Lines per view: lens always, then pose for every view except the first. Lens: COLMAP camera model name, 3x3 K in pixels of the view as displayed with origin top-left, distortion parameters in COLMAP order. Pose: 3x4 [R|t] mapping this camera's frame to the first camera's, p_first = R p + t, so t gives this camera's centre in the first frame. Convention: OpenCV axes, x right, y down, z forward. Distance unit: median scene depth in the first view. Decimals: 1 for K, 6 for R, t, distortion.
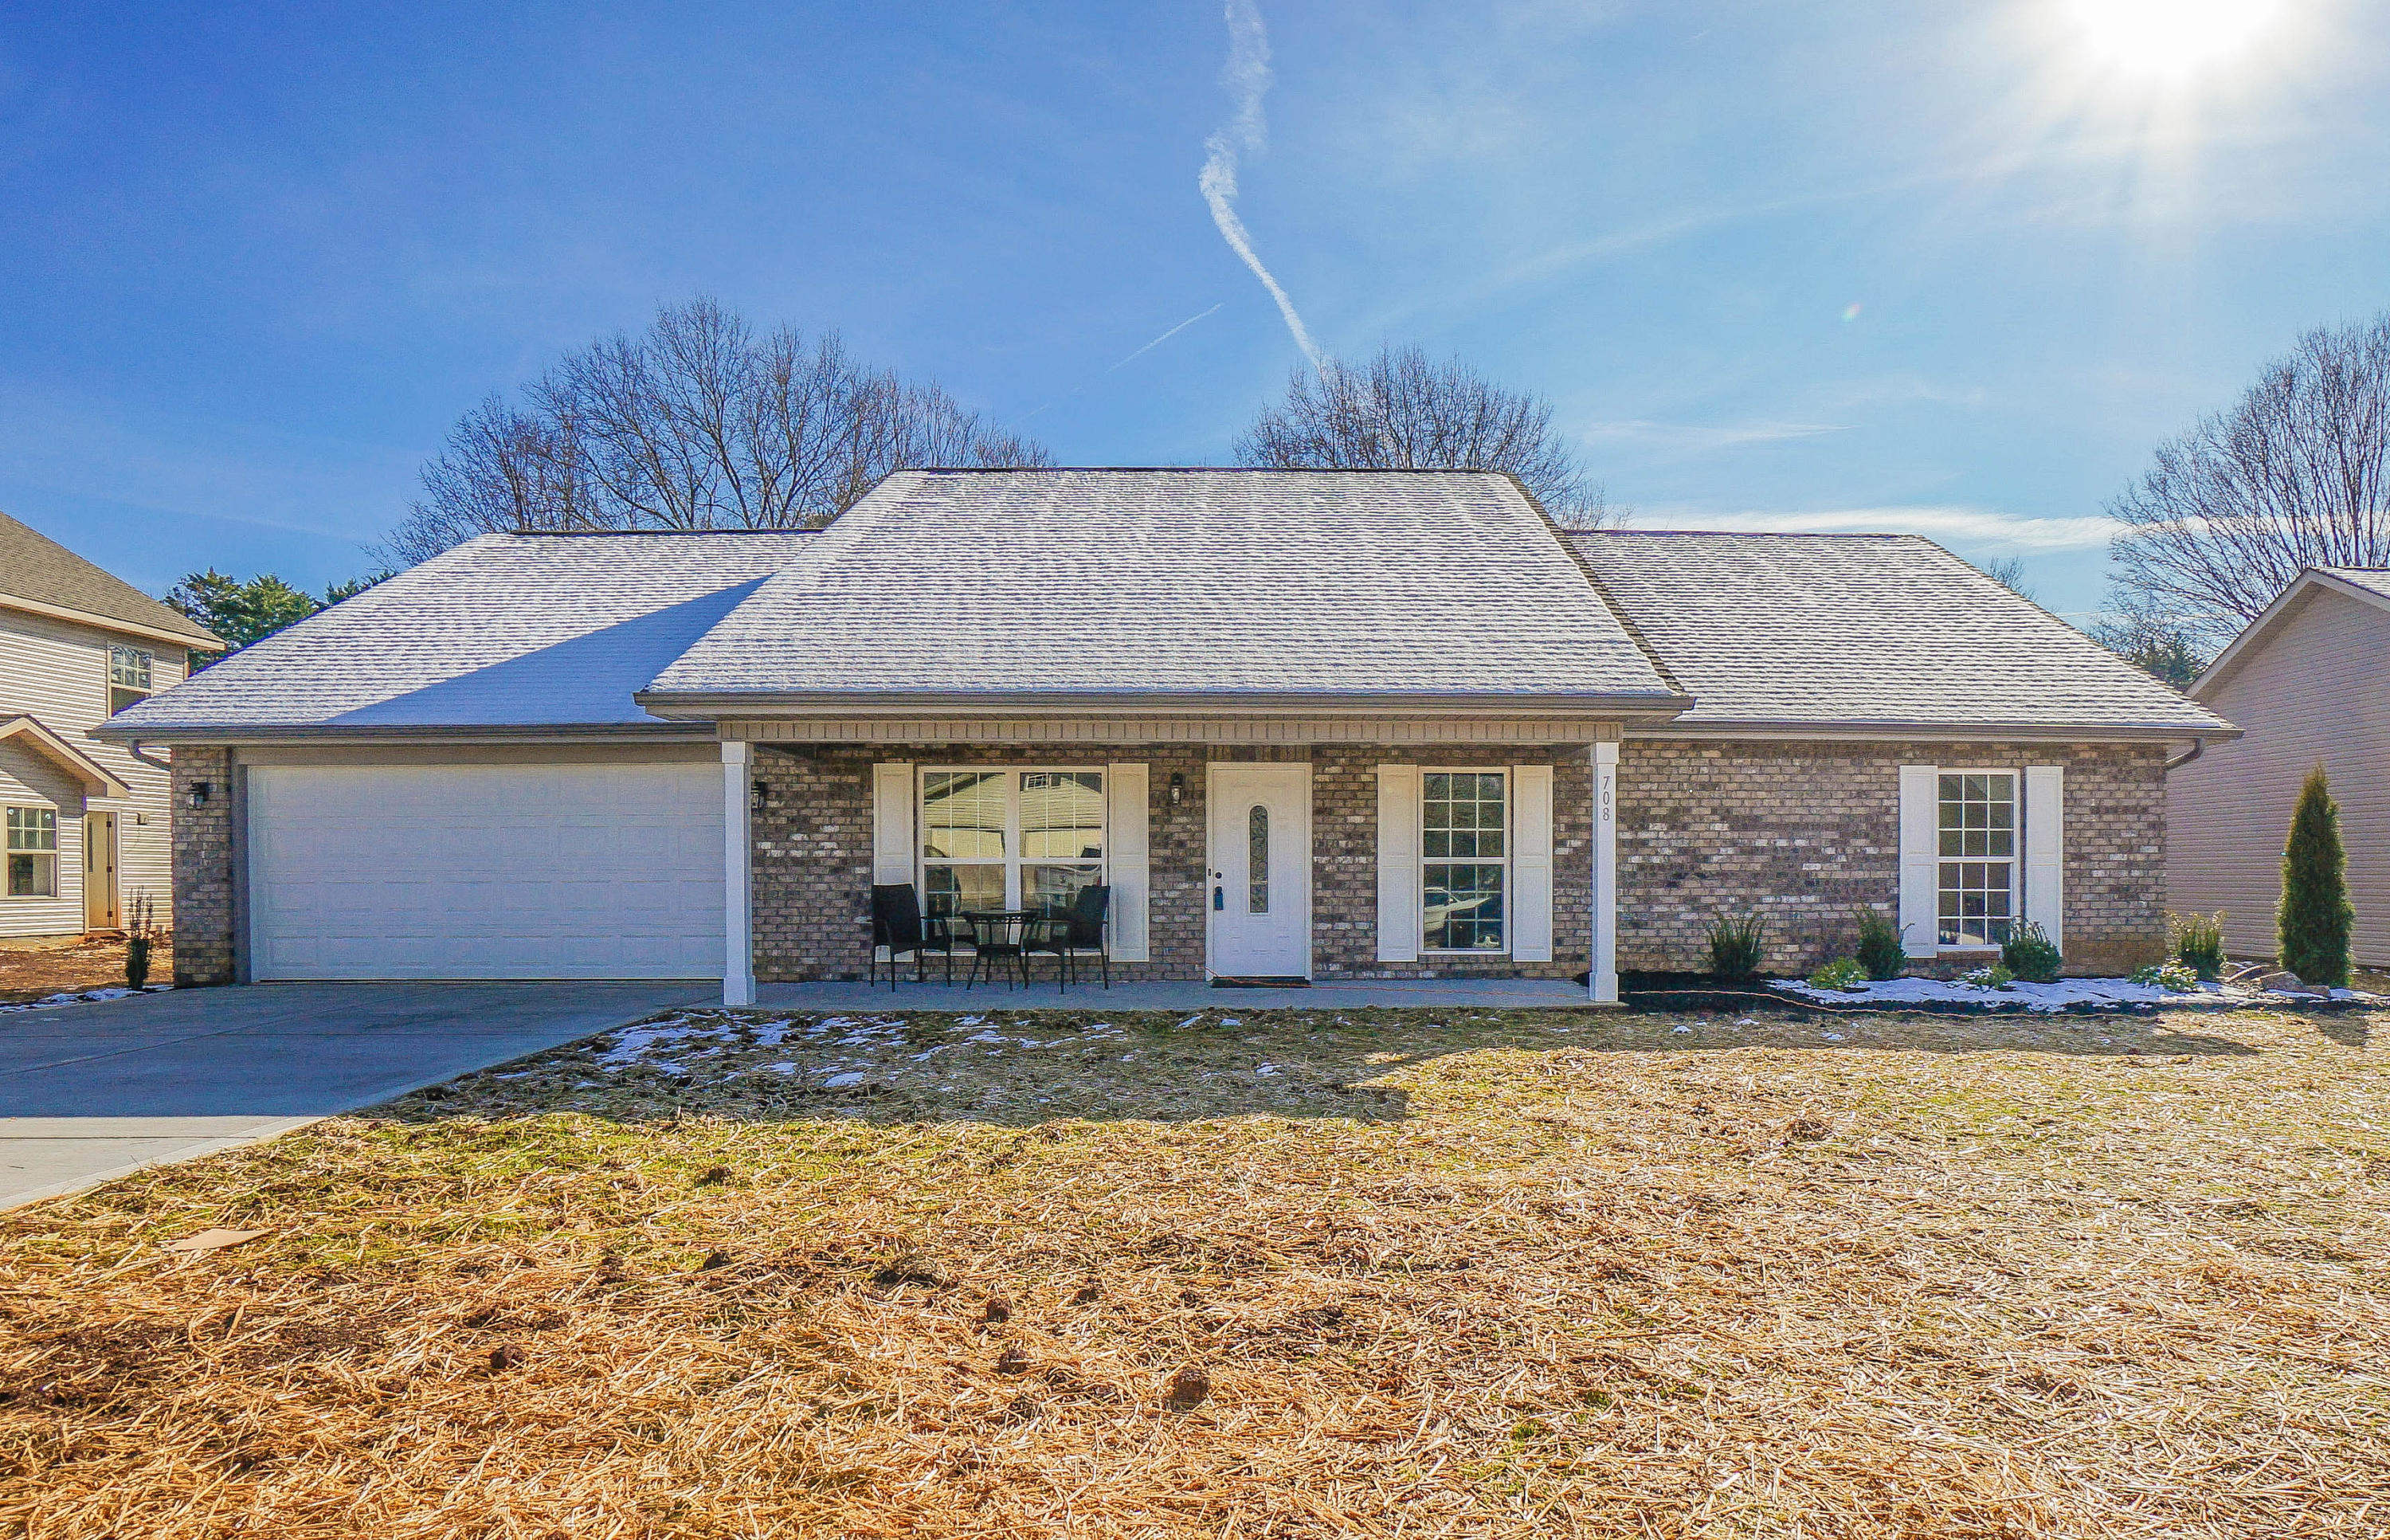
lens RADIAL K [[1226.2, 0, 1195.5], [0, 1226.2, 855.6], [0, 0, 1]] dist [-0.048769, 0.014267]
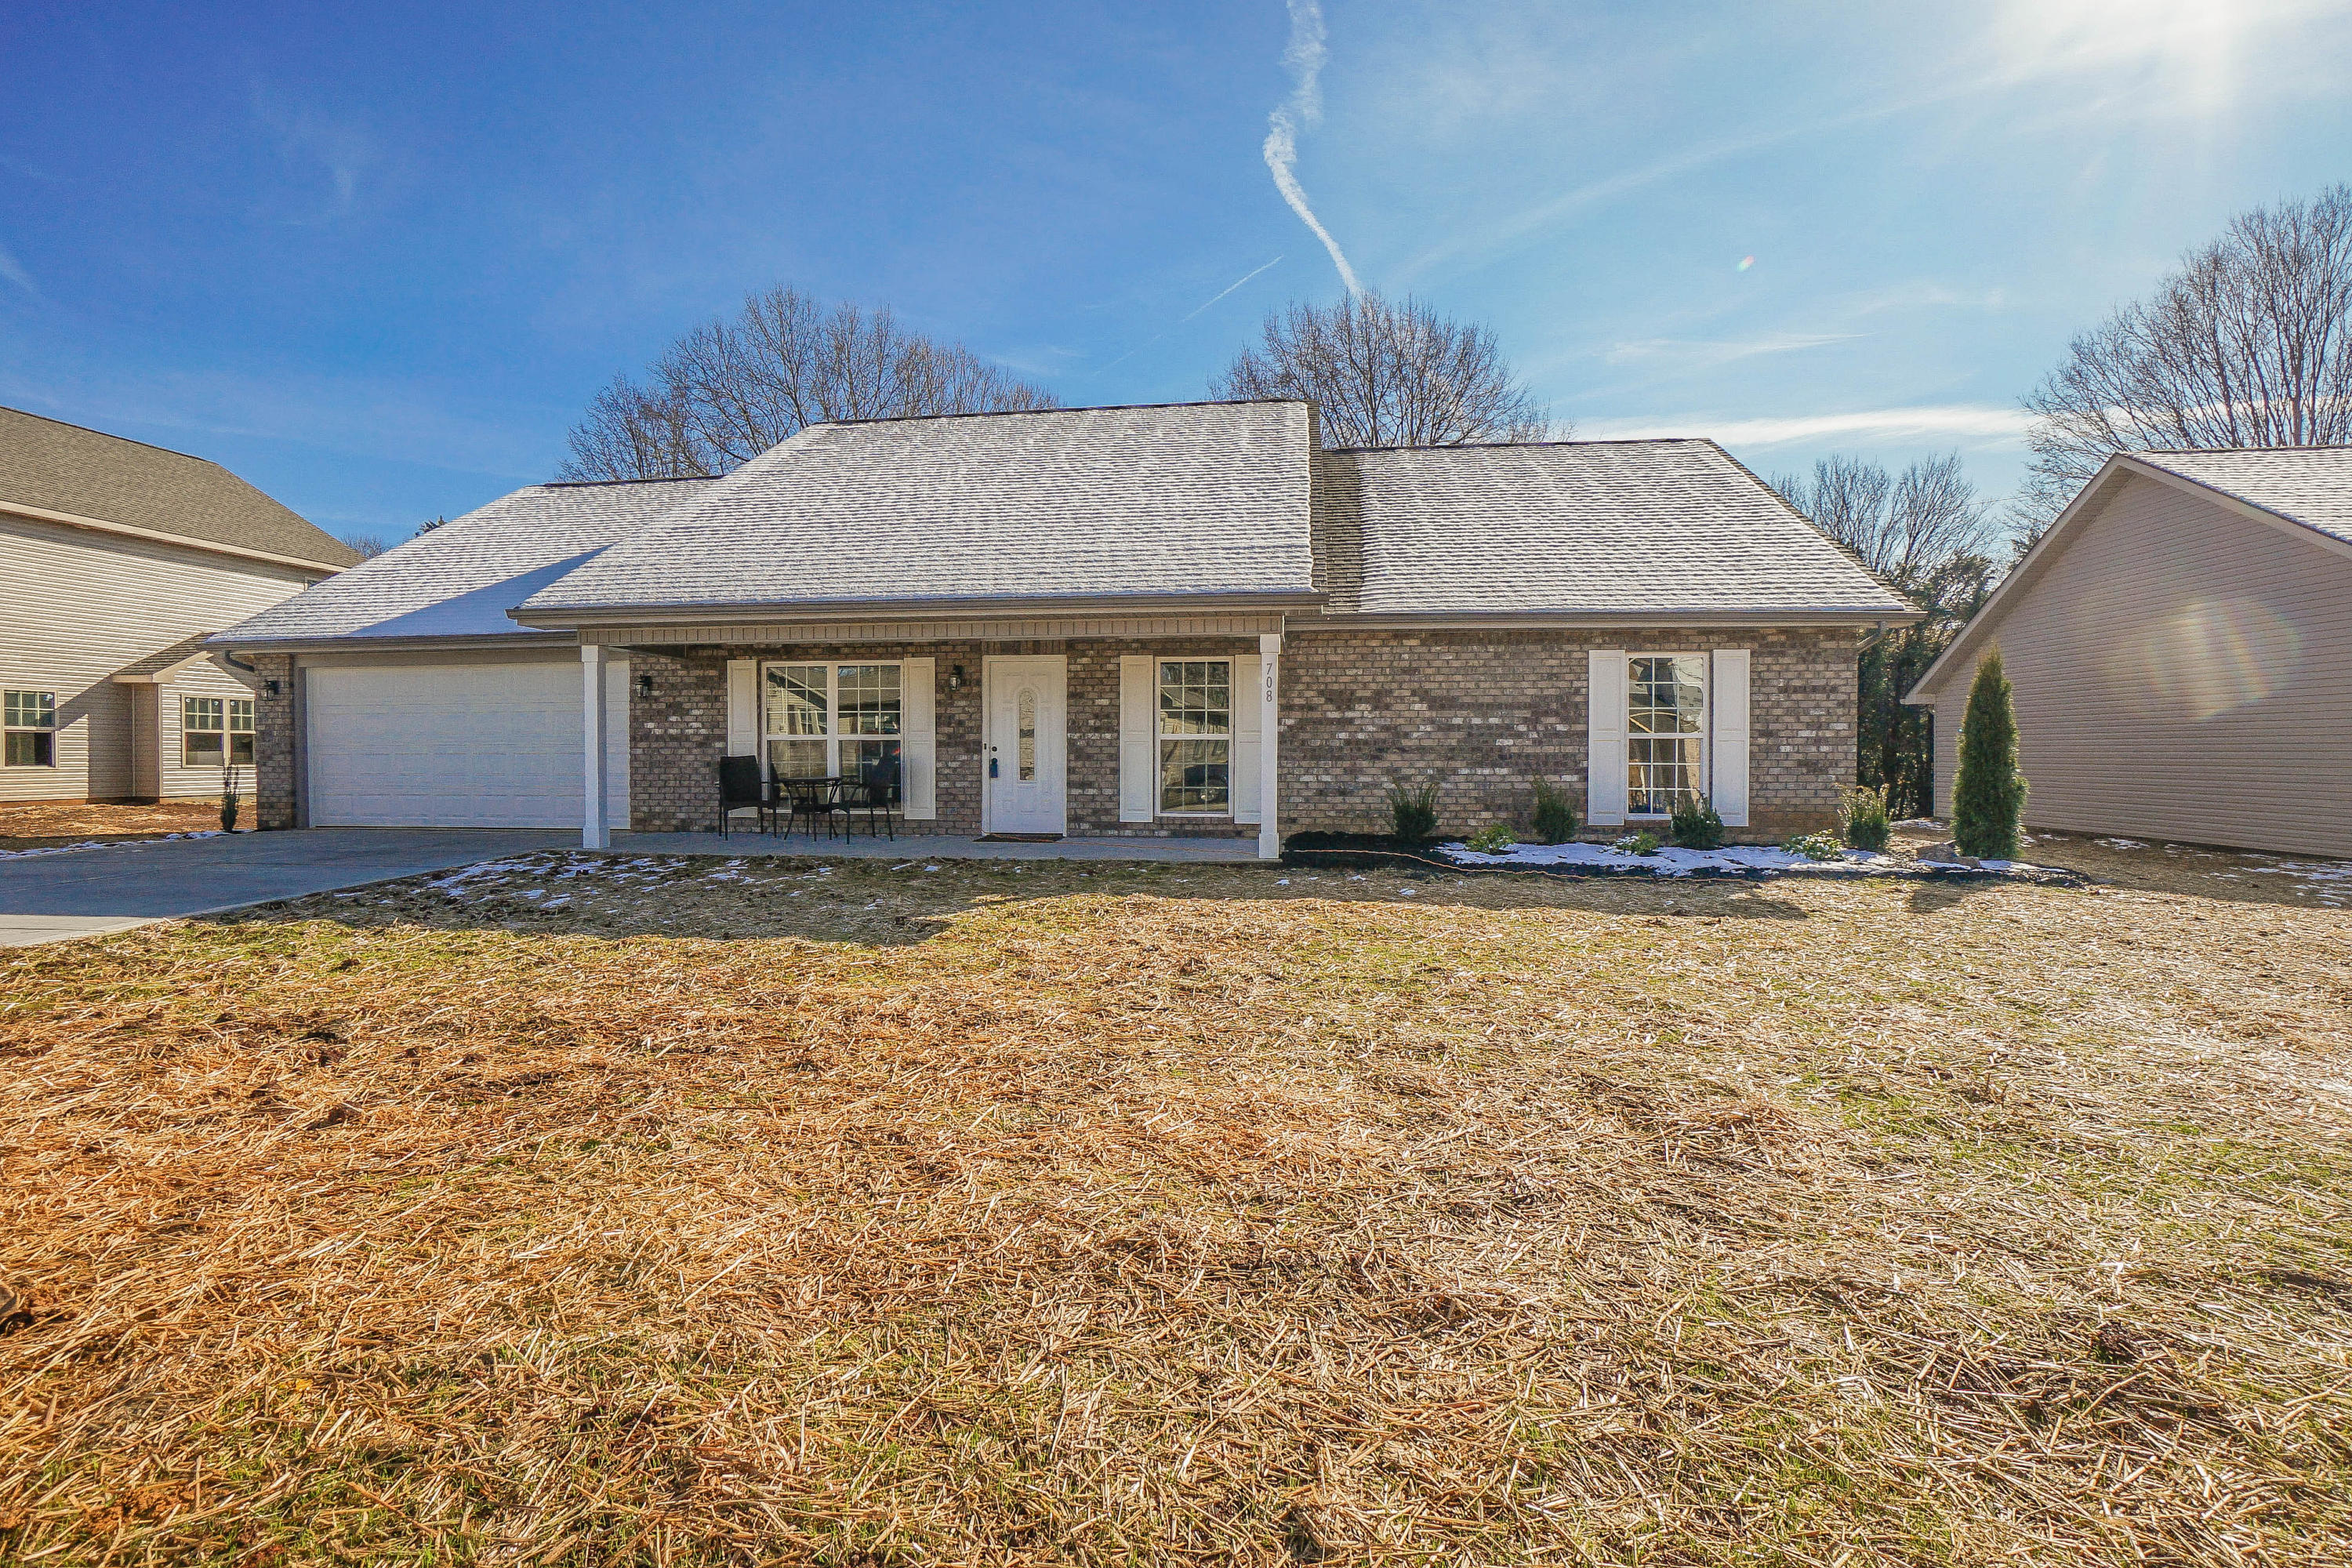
lens RADIAL K [[1048.9, 0, 1177.8], [0, 1048.9, 756.8], [0, 0, 1]] dist [-0.054857, 0.019768]
pose [[0.988549, 0.002402, -0.150883, 0.356557], [0.000780, 0.999779, 0.021027, 0.002213], [0.150900, -0.020904, 0.988328, 0.004605]]
